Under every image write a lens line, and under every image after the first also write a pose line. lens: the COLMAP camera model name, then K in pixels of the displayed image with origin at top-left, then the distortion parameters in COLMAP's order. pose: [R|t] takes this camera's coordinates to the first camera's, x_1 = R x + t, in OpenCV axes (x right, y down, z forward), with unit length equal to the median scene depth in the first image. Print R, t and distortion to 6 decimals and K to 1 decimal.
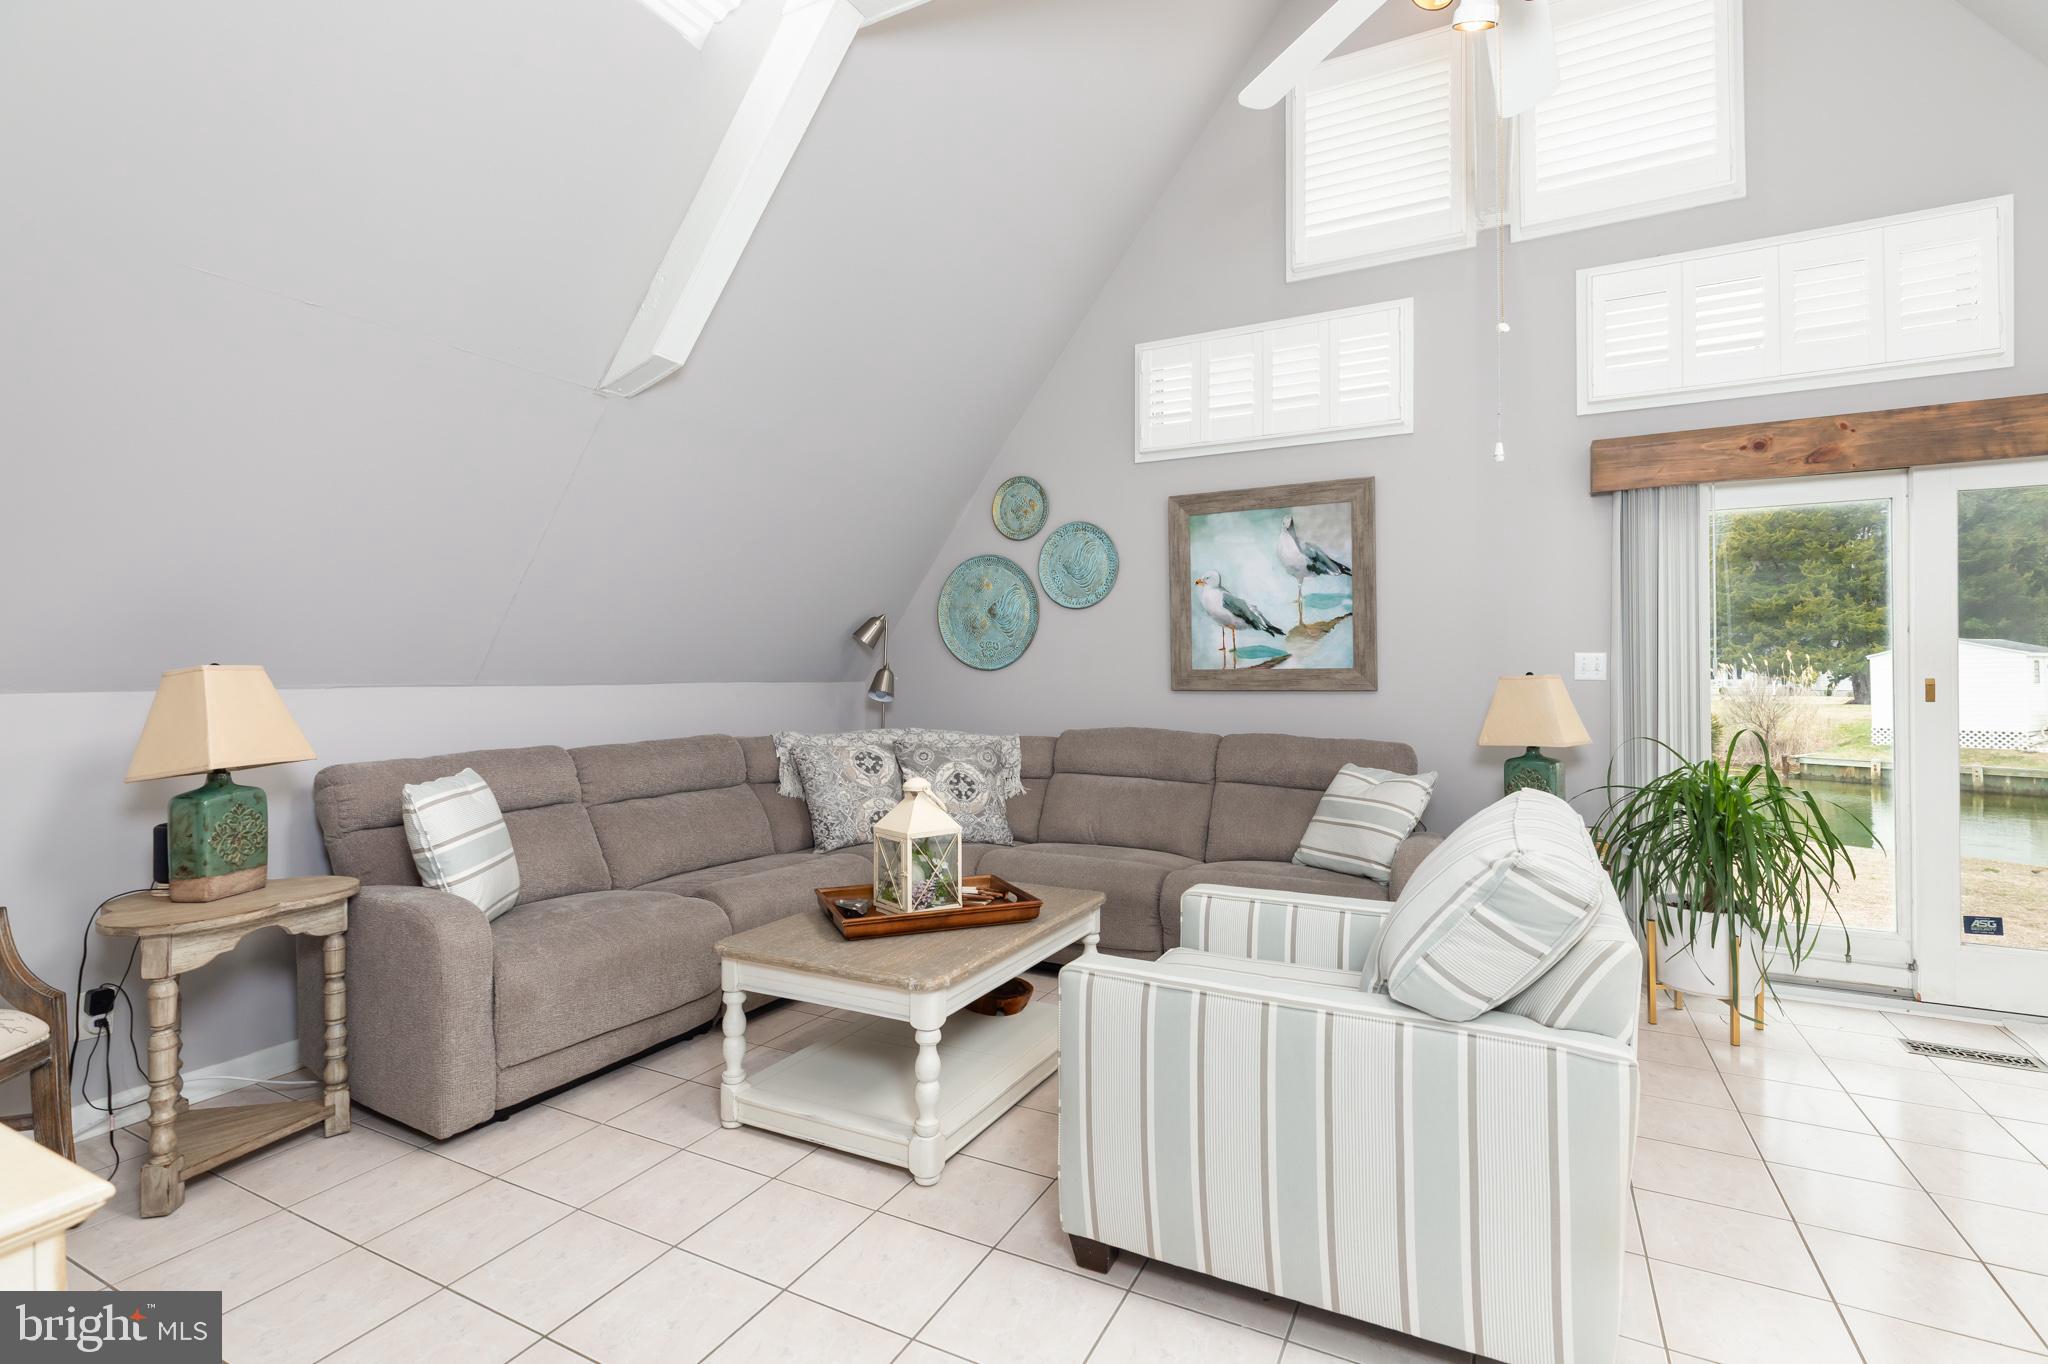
lens RADIAL K [[940.4, 0, 1028.5], [0, 940.4, 665.4], [0, 0, 1]] dist [0.003056, -0.000083]
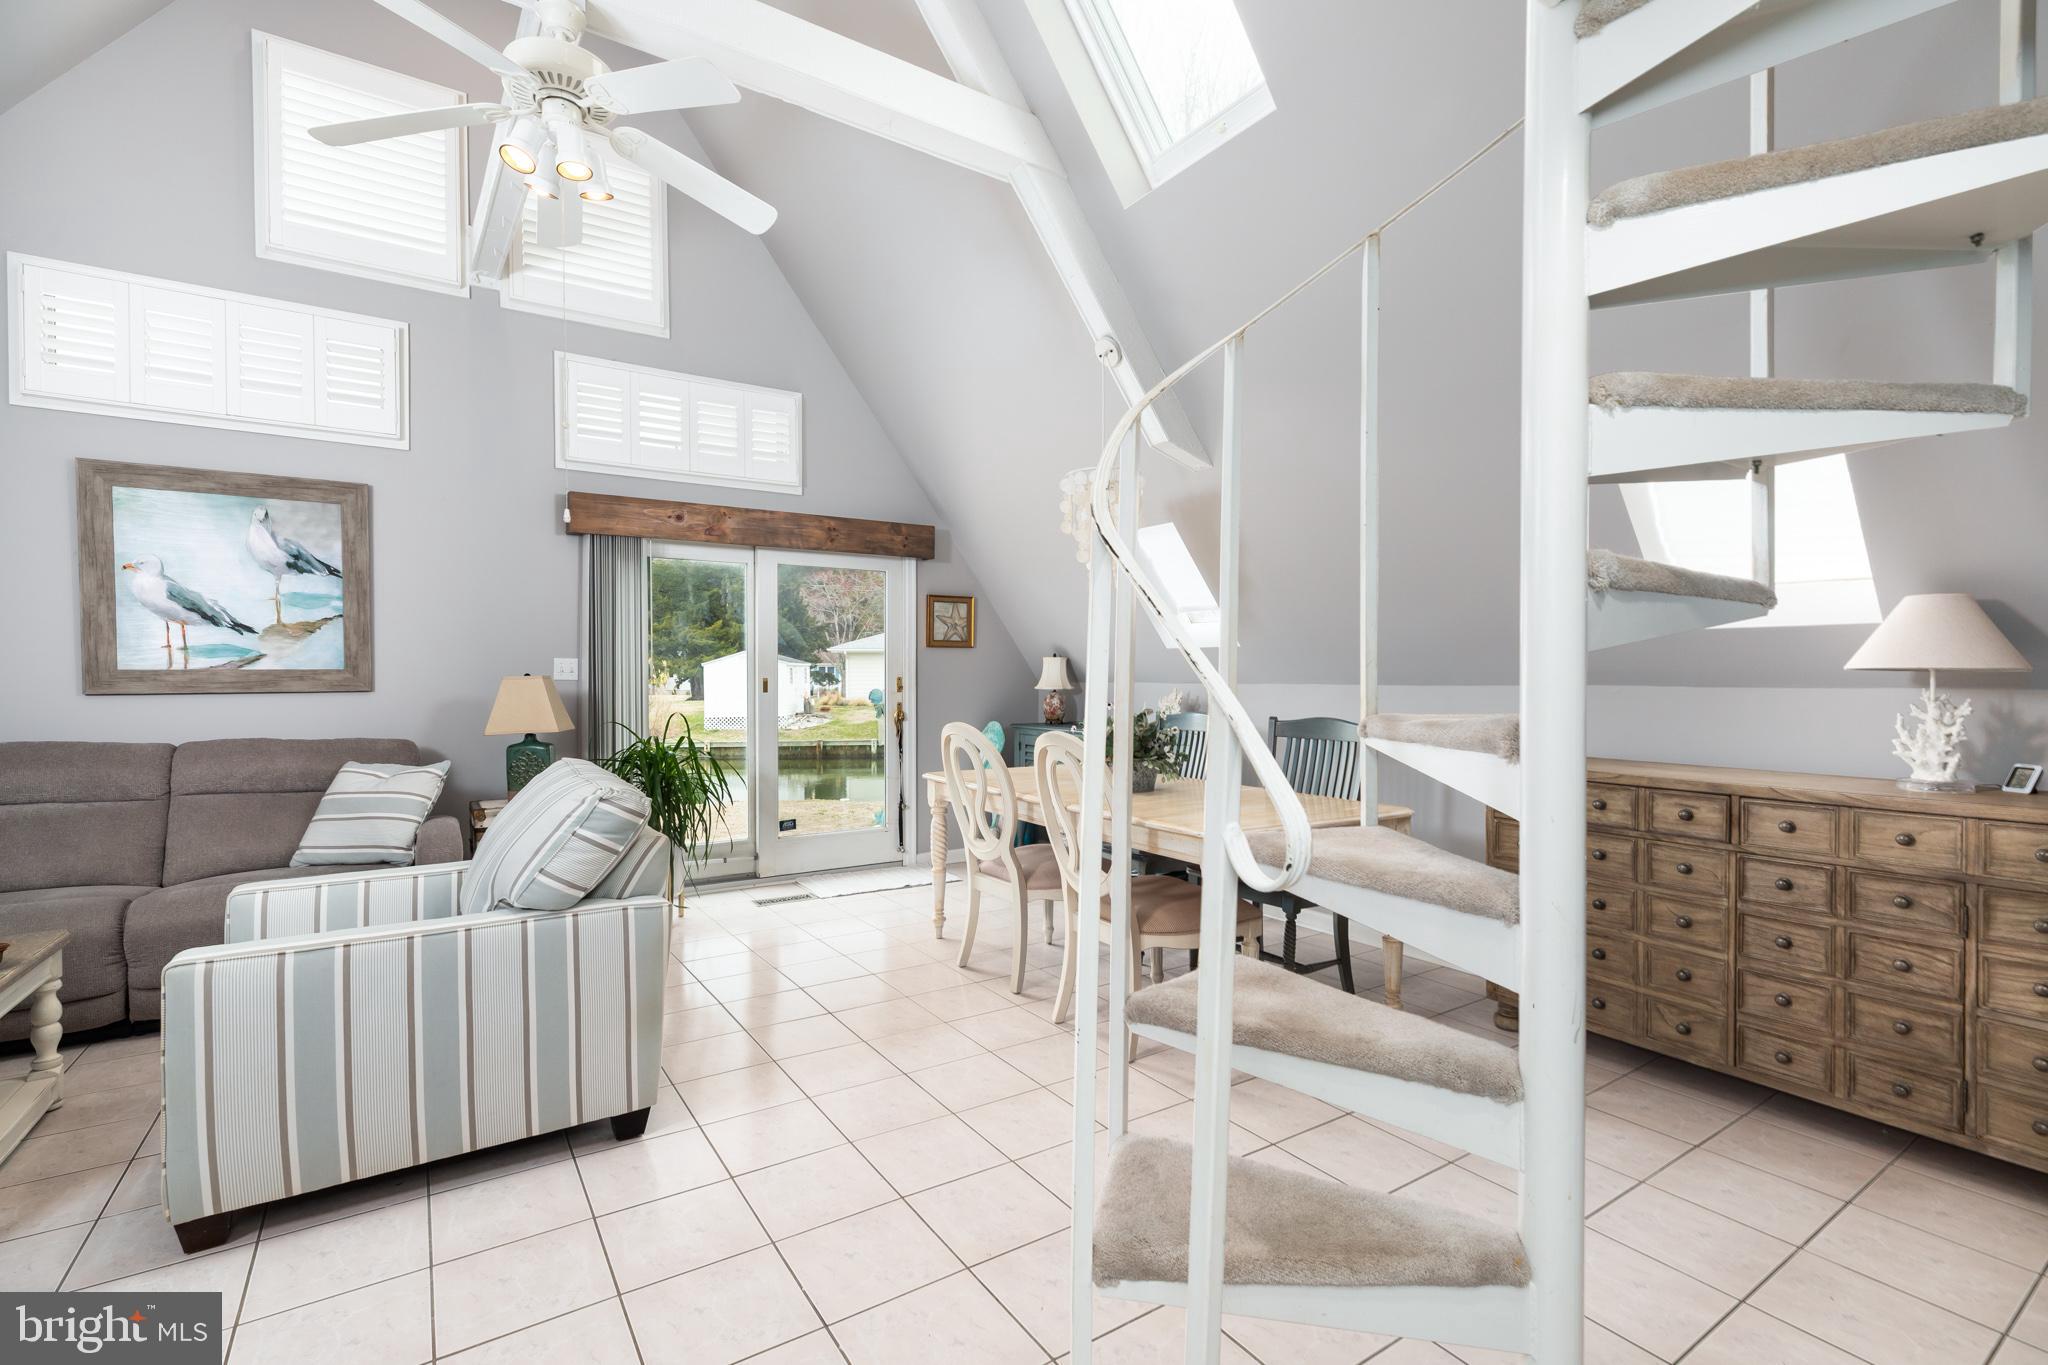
lens RADIAL K [[928.6, 0, 1024.8], [0, 928.6, 687.6], [0, 0, 1]] dist [0.008729, 0.000726]
pose [[0.479935, -0.009725, 0.877250, -0.221839], [-0.007424, 0.999858, 0.015146, 0.002330], [-0.877273, -0.013782, 0.479794, -0.152396]]
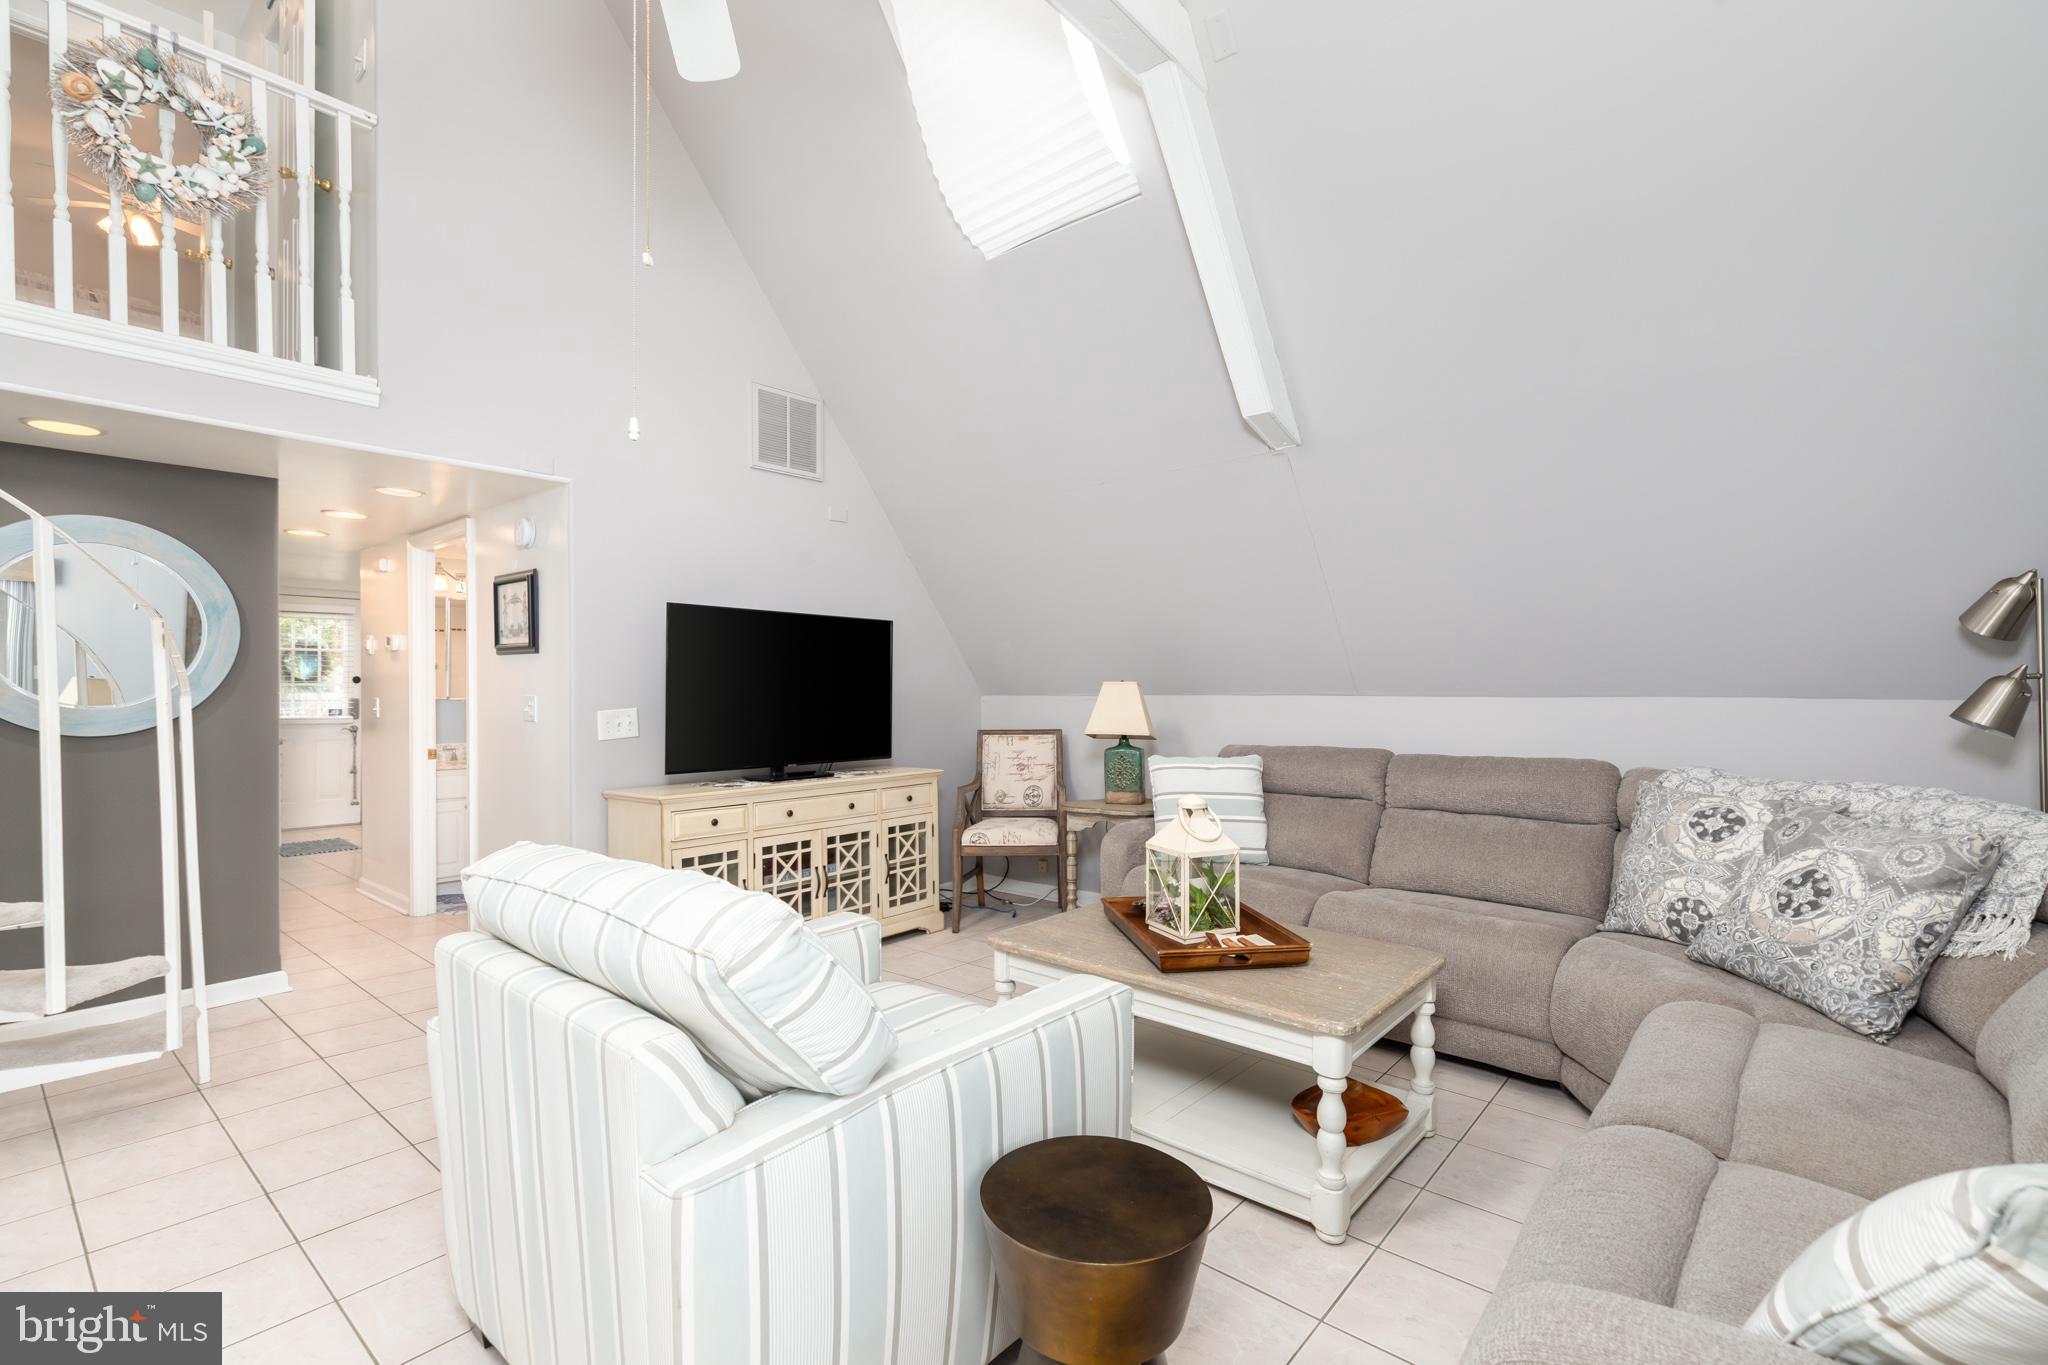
lens RADIAL K [[930.4, 0, 1002.5], [0, 930.4, 682.9], [0, 0, 1]] dist [0.006754, 0.000172]
pose [[-0.235241, 0.001600, -0.971936, 0.544889], [0.010866, 0.999940, -0.000984, 0.001637], [0.971876, -0.010792, -0.235244, 0.652306]]
